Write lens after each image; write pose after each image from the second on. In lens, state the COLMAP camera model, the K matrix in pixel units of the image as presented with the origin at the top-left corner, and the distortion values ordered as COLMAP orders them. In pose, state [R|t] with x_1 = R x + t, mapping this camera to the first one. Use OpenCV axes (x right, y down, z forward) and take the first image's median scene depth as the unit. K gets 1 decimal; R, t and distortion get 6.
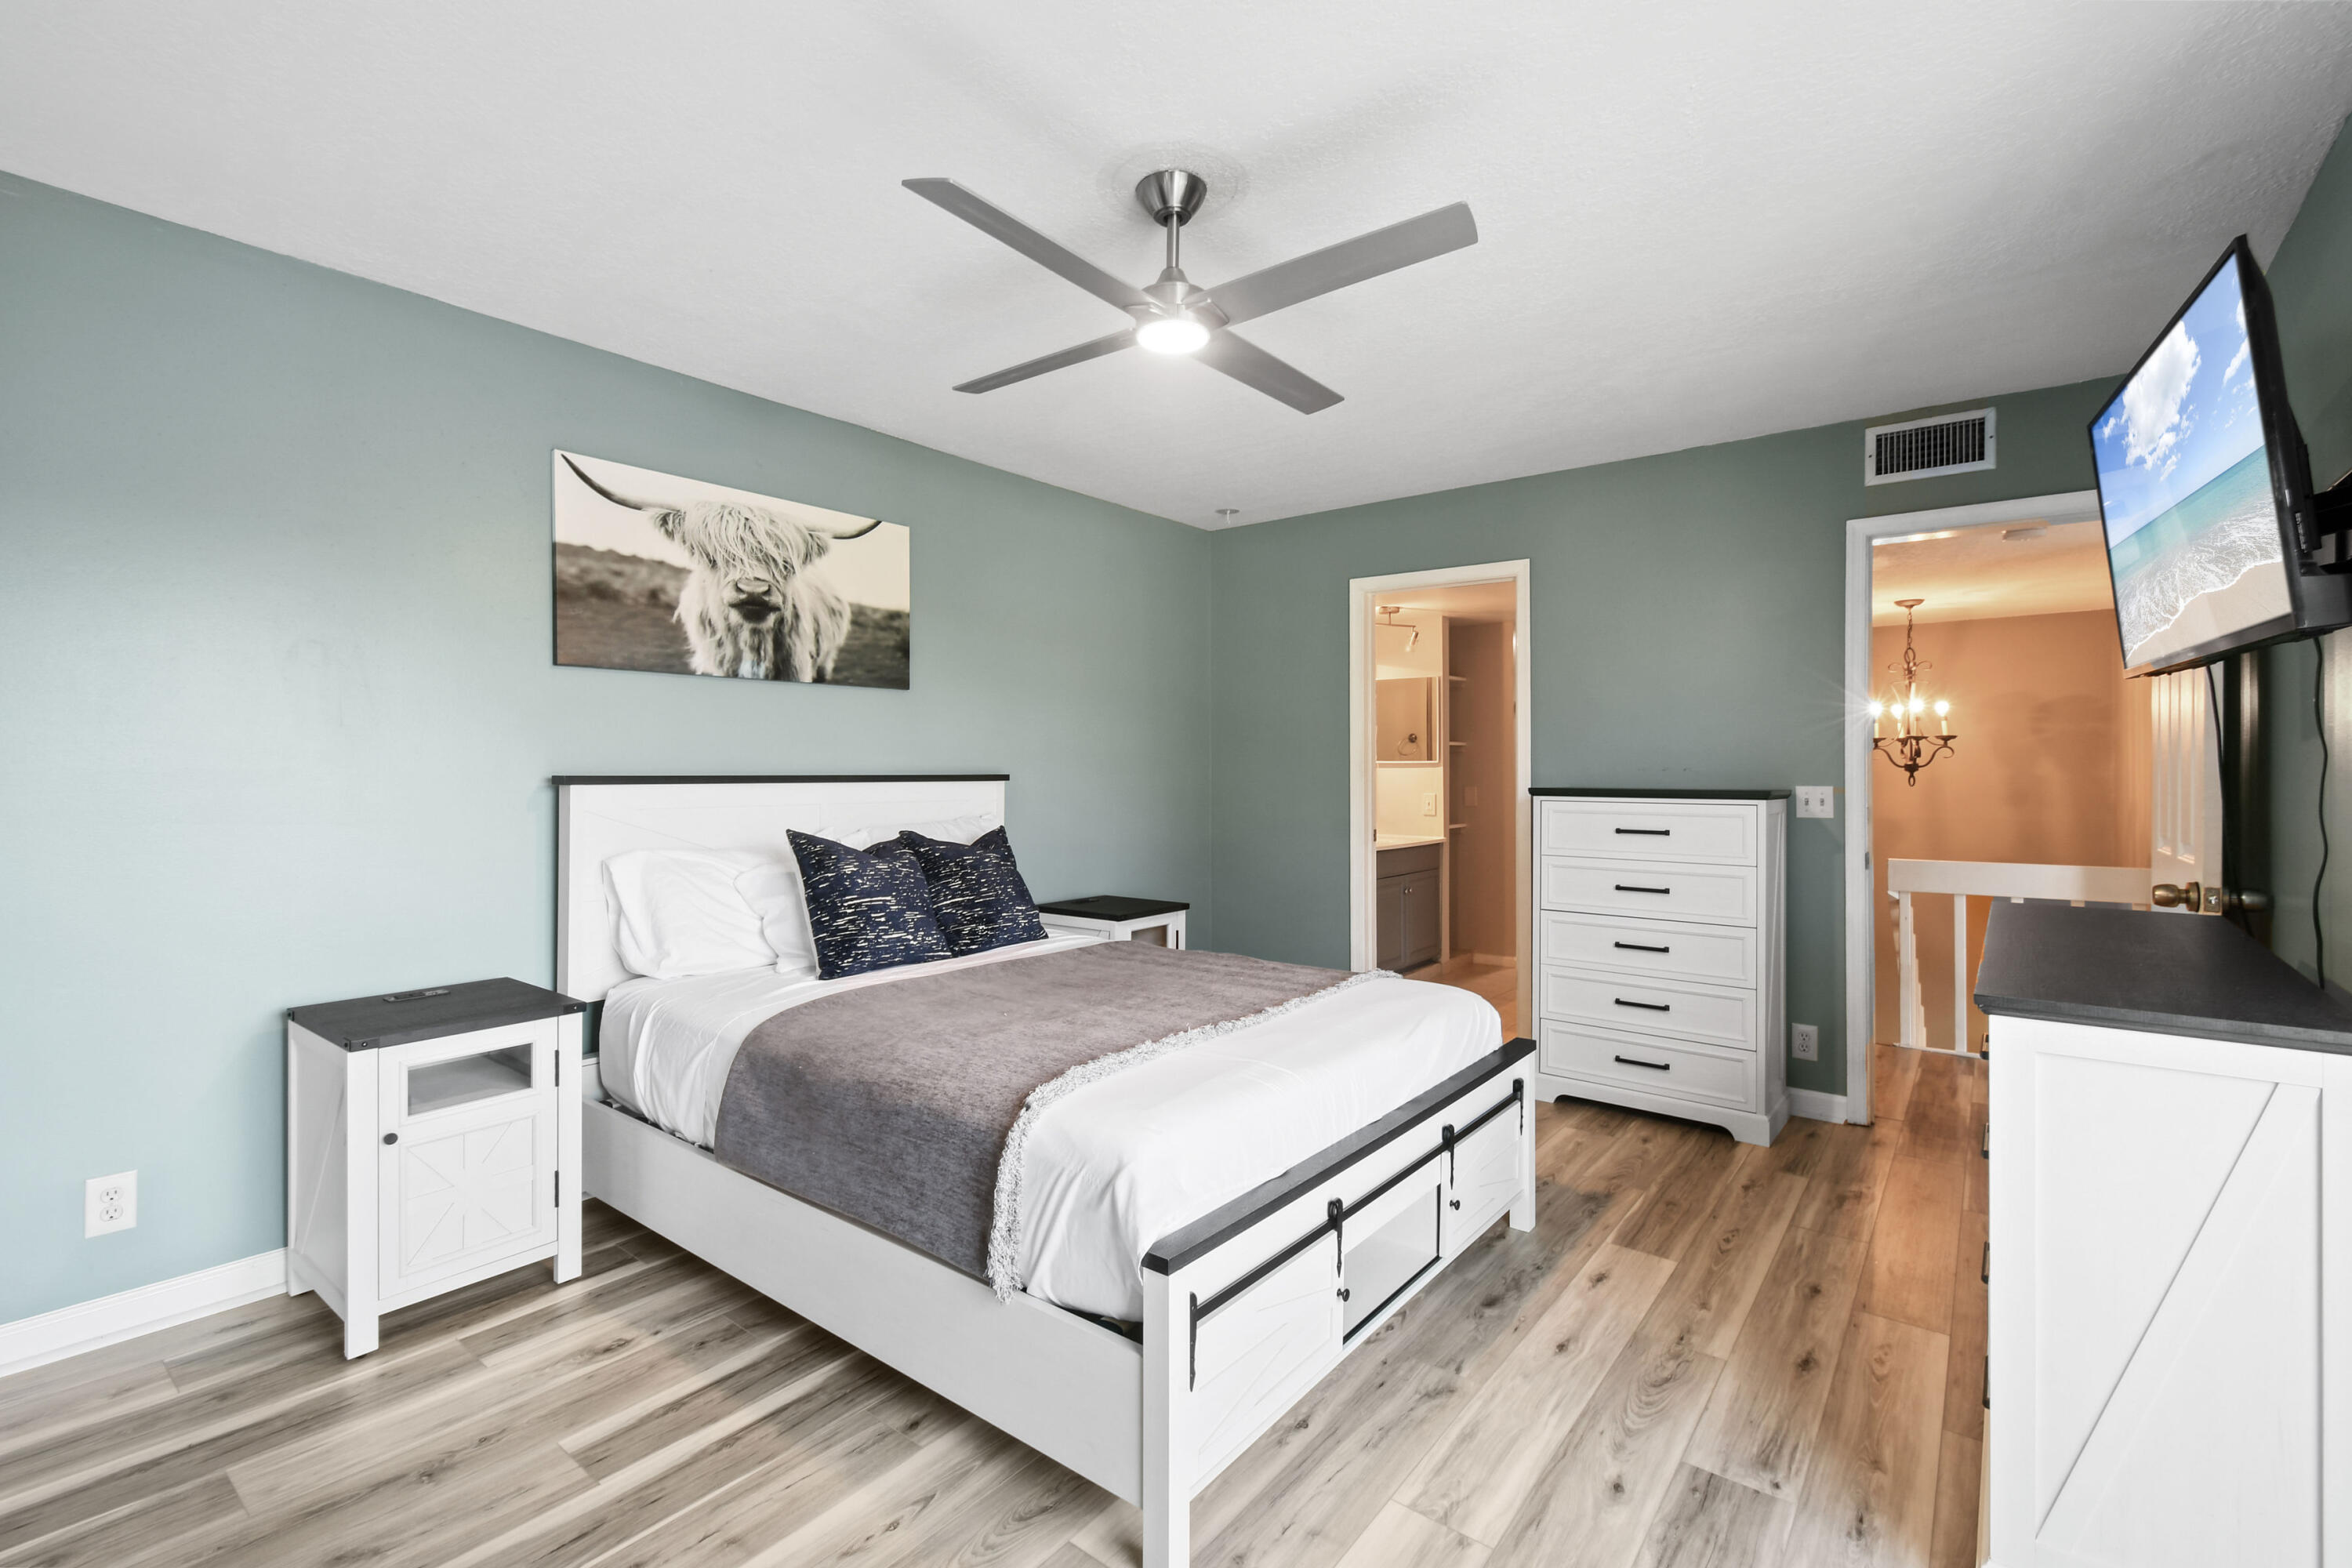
lens RADIAL K [[1041.3, 0, 1174.5], [0, 1041.3, 752.2], [0, 0, 1]] dist [0.000295, -0.001262]
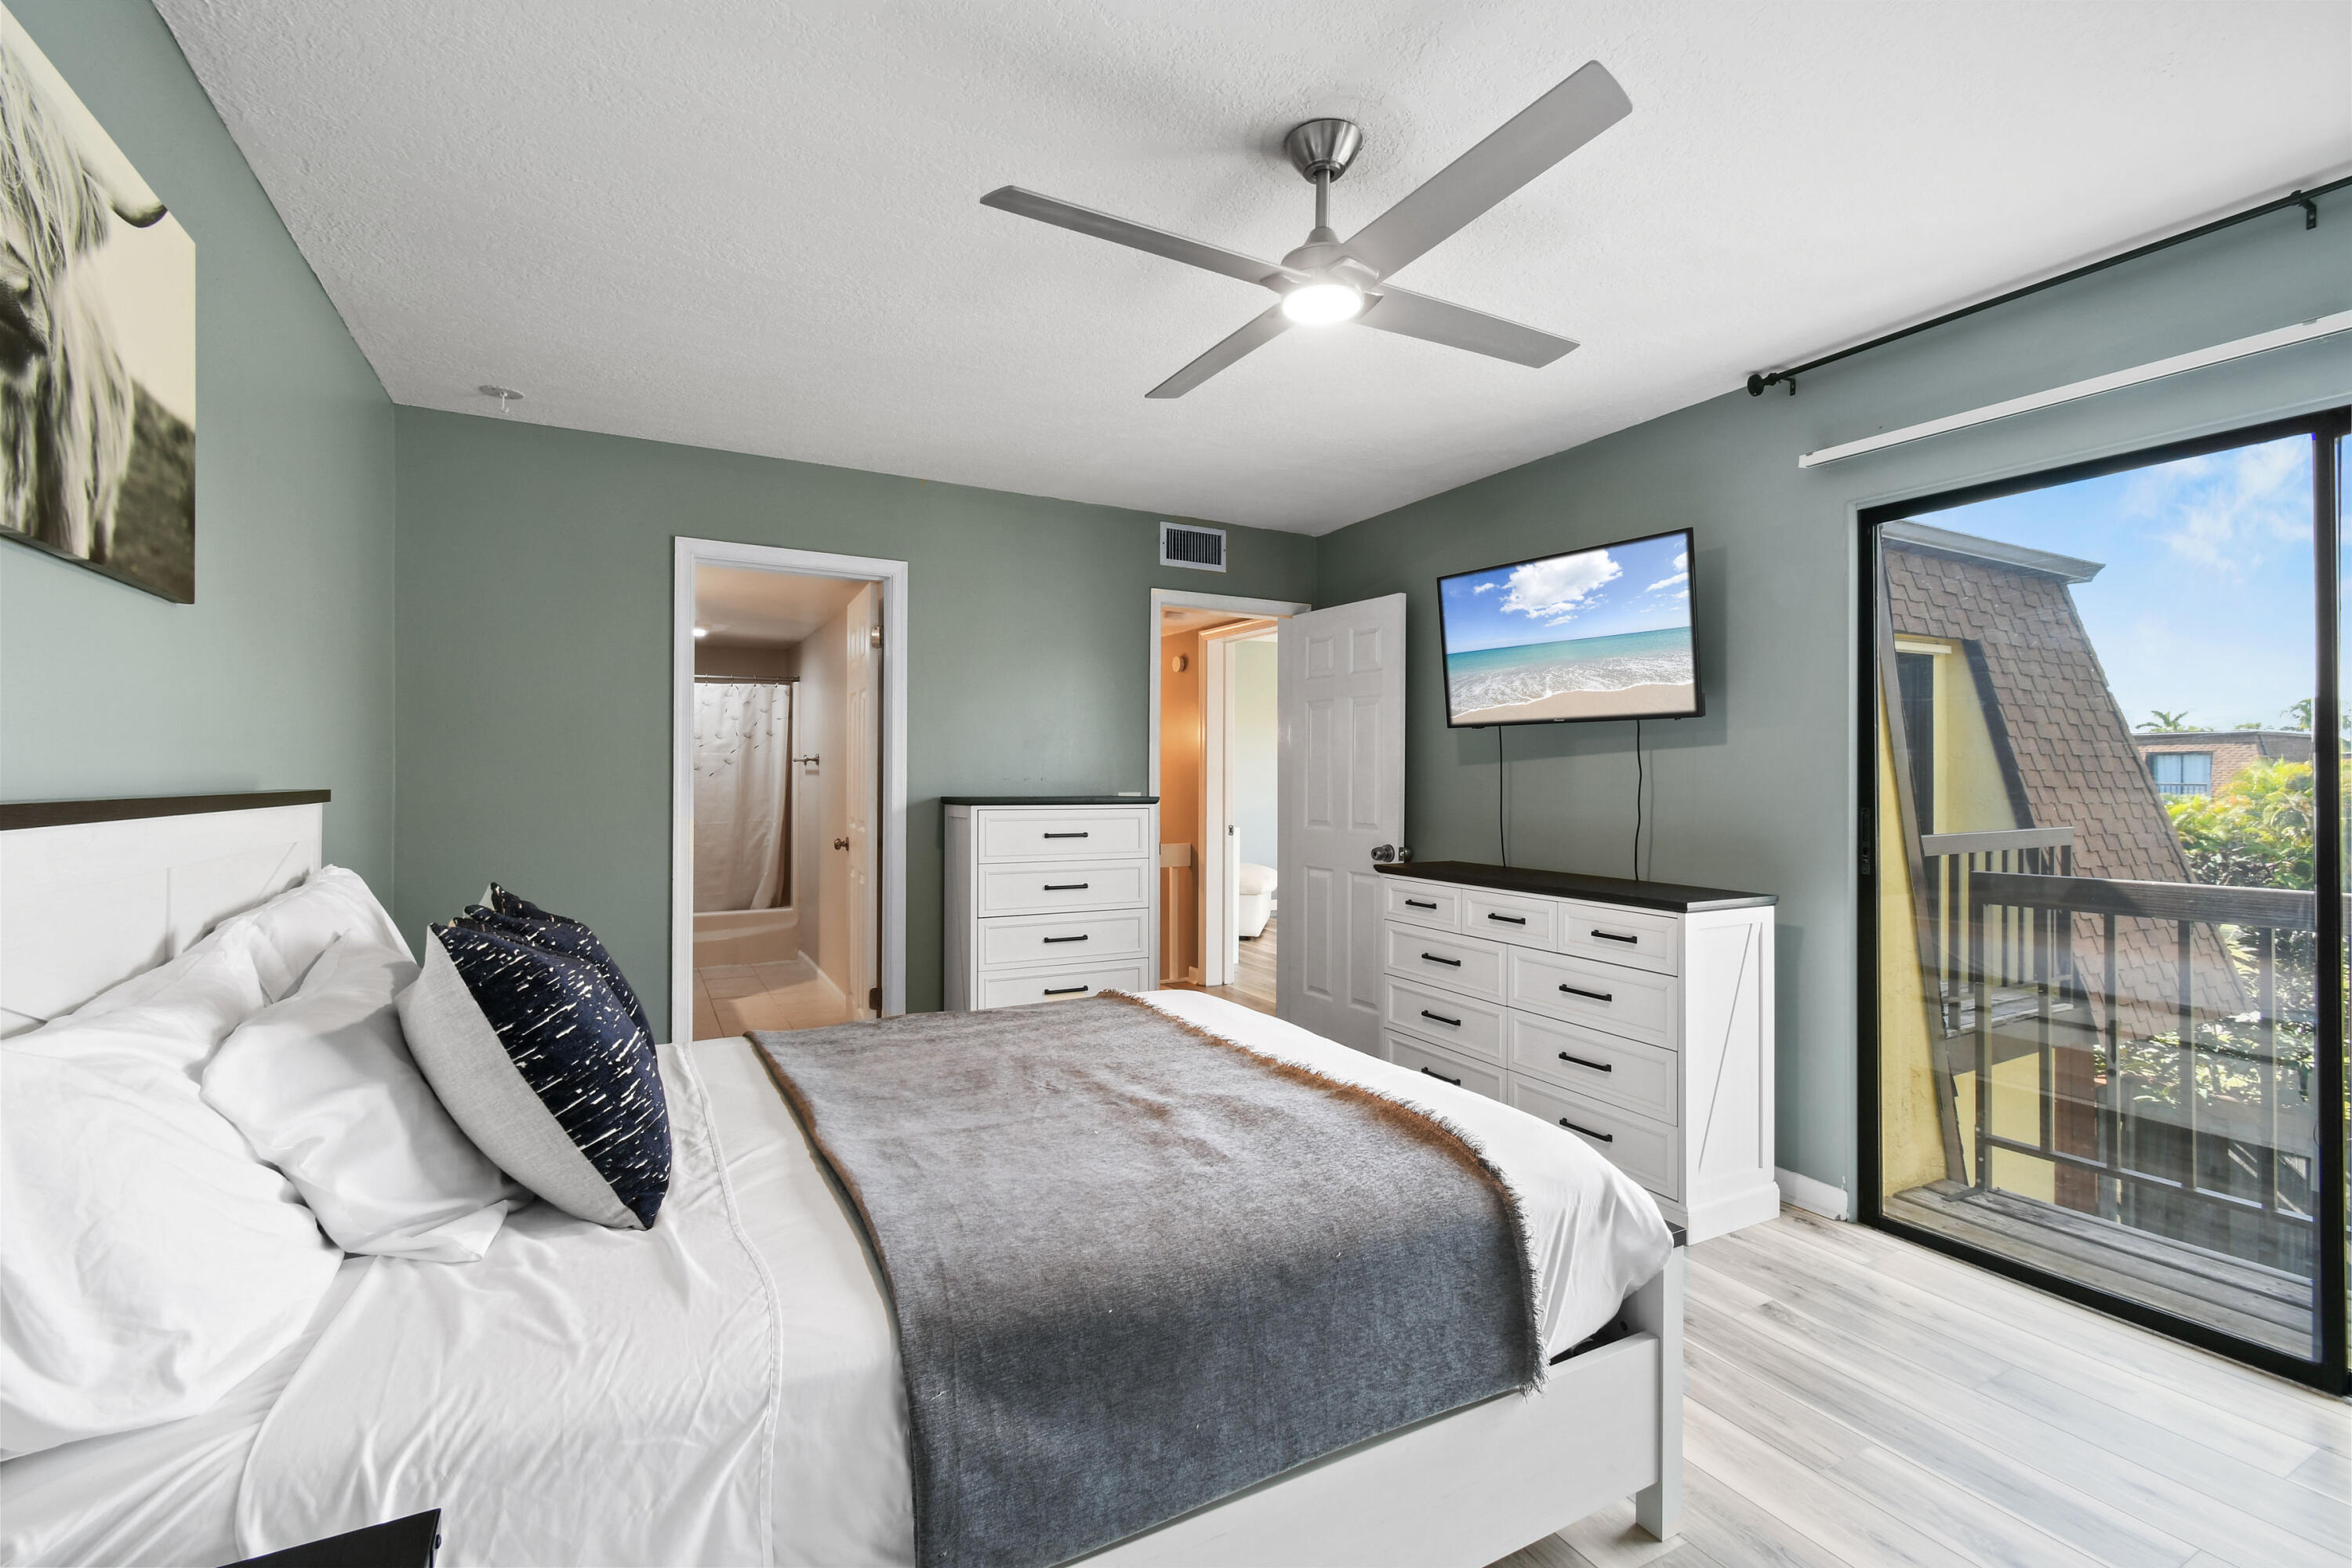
lens RADIAL K [[1036.2, 0, 1179.5], [0, 1036.2, 771.0], [0, 0, 1]] dist [-0.000948, -0.000419]
pose [[0.389706, 0.006105, 0.920919, -0.572642], [-0.017646, 0.999844, 0.000839, 0.004697], [-0.920770, -0.016578, 0.389753, 0.494075]]
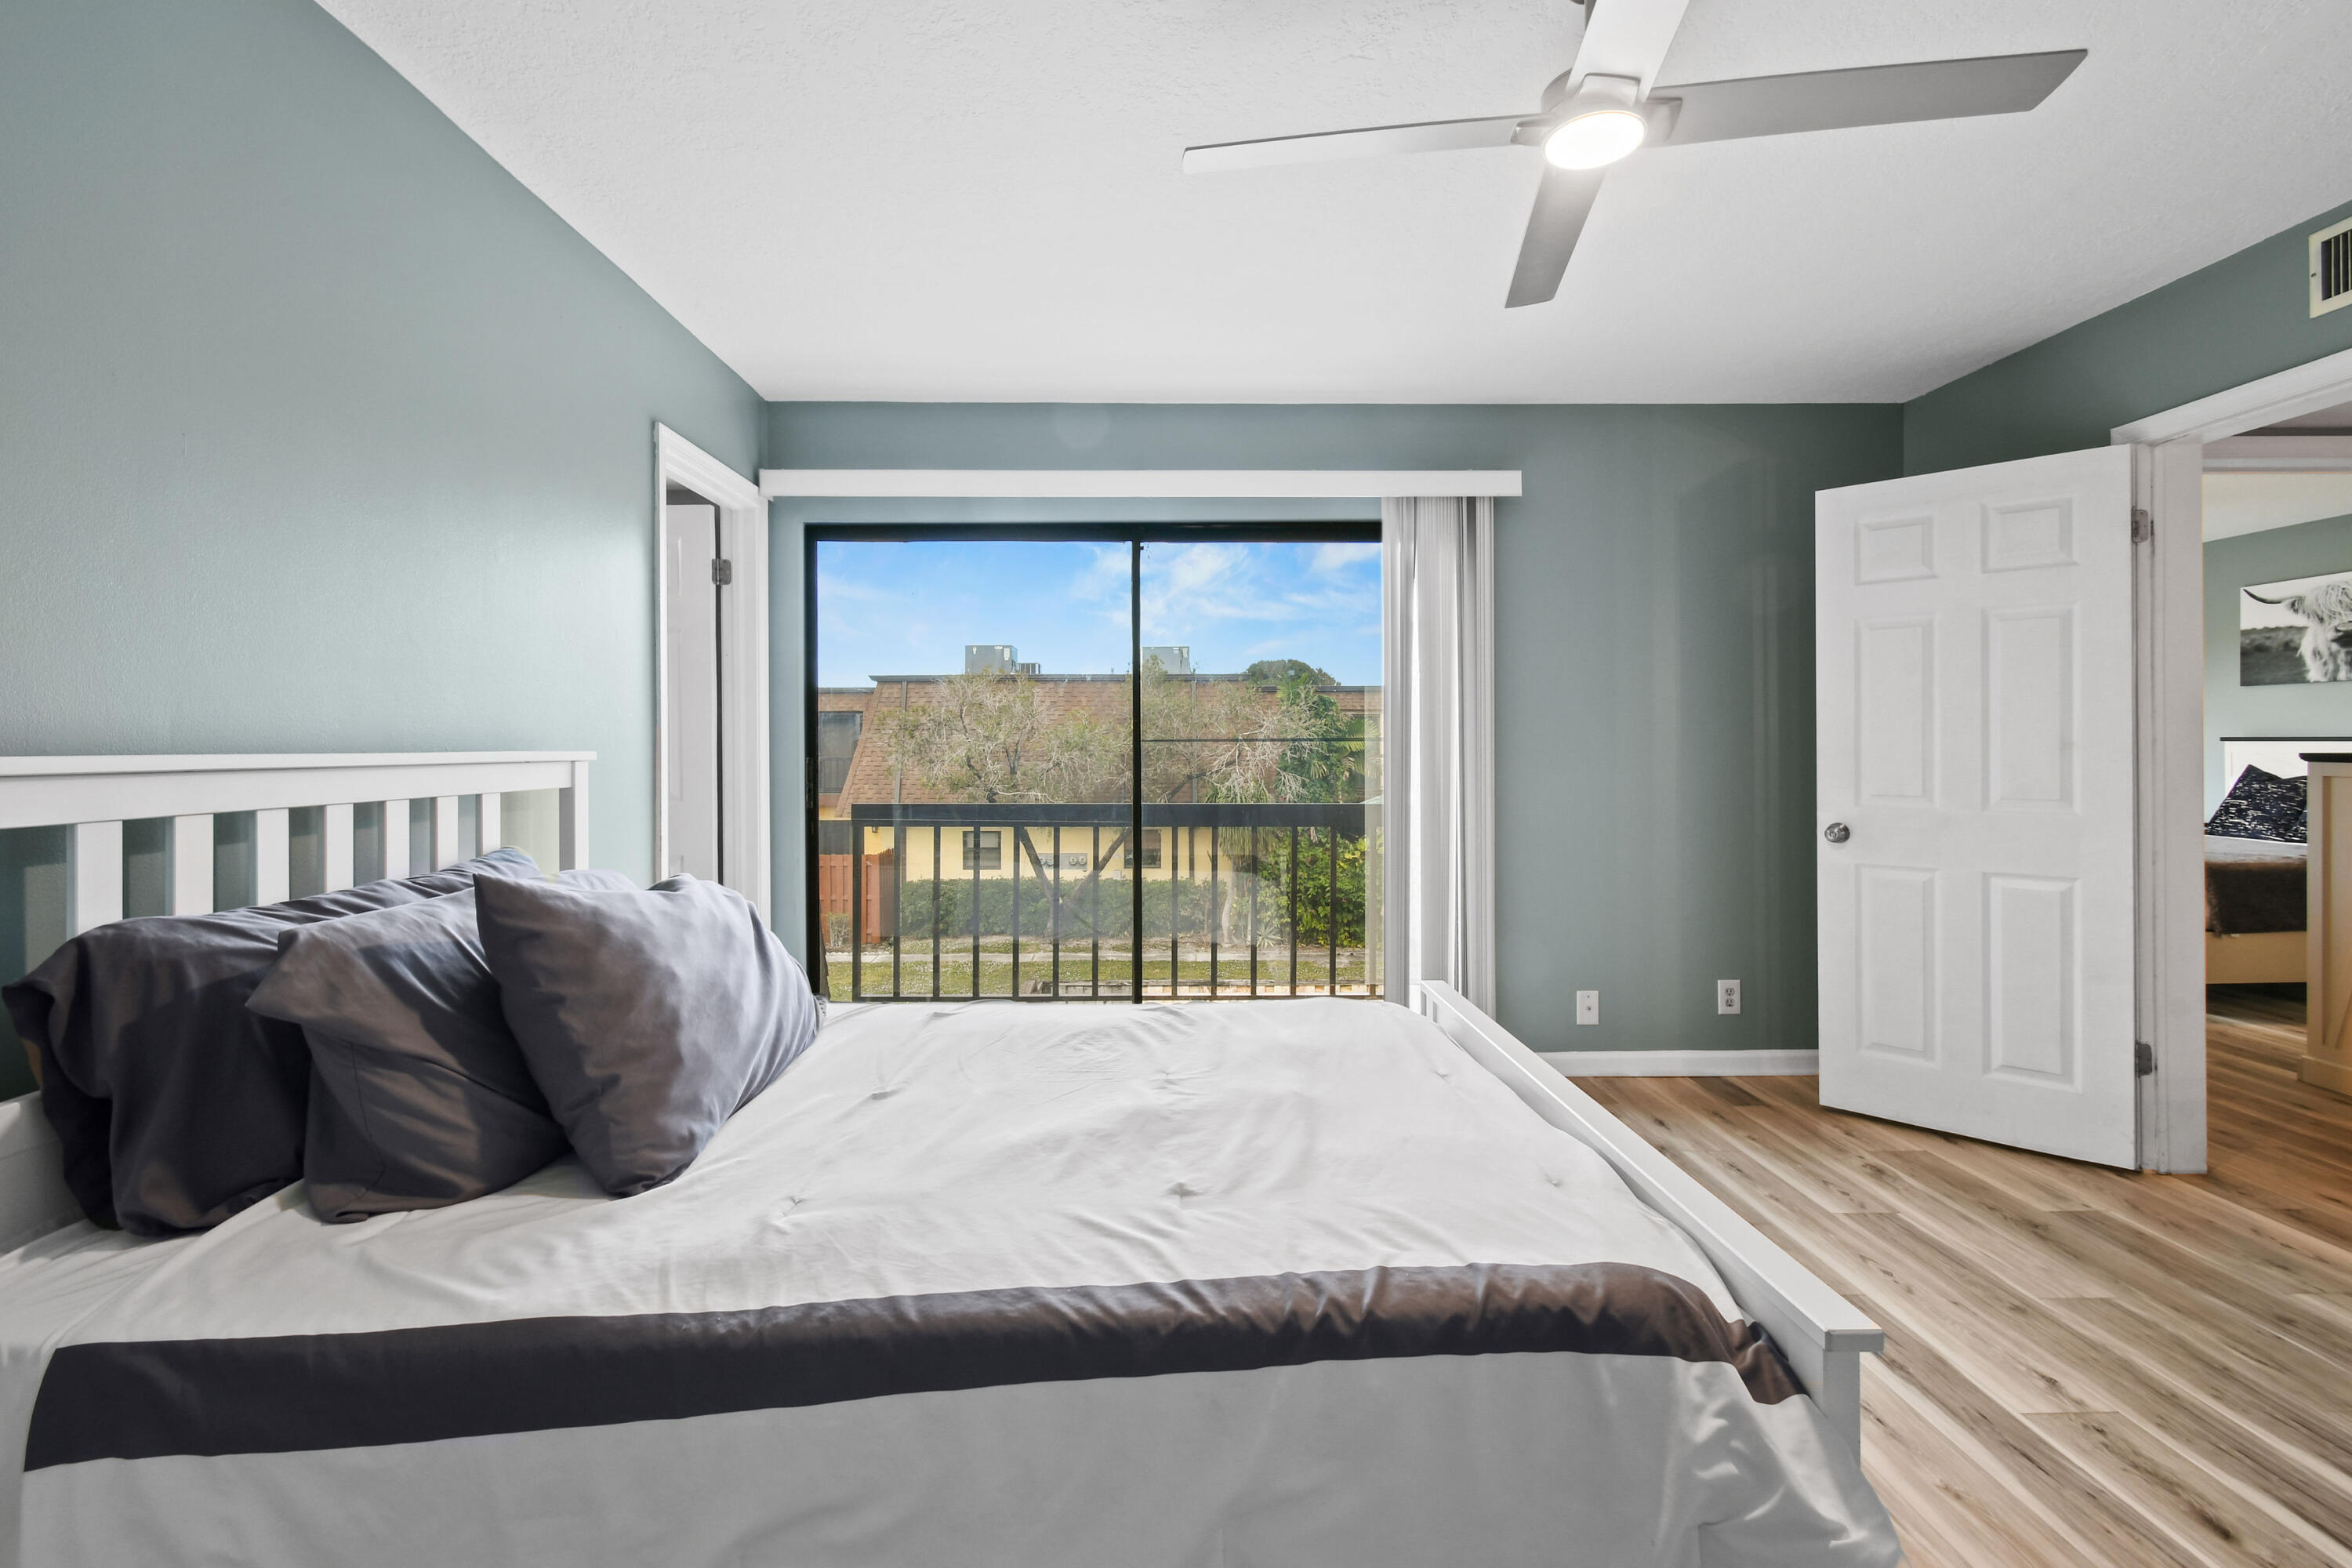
lens RADIAL K [[1041.3, 0, 1174.5], [0, 1041.3, 752.2], [0, 0, 1]] dist [0.000295, -0.001262]
pose [[-0.781931, 0.008660, -0.623305, 2.181437], [0.015382, 0.999867, -0.005405, 0.027288], [0.623175, -0.013814, -0.781960, 1.134212]]
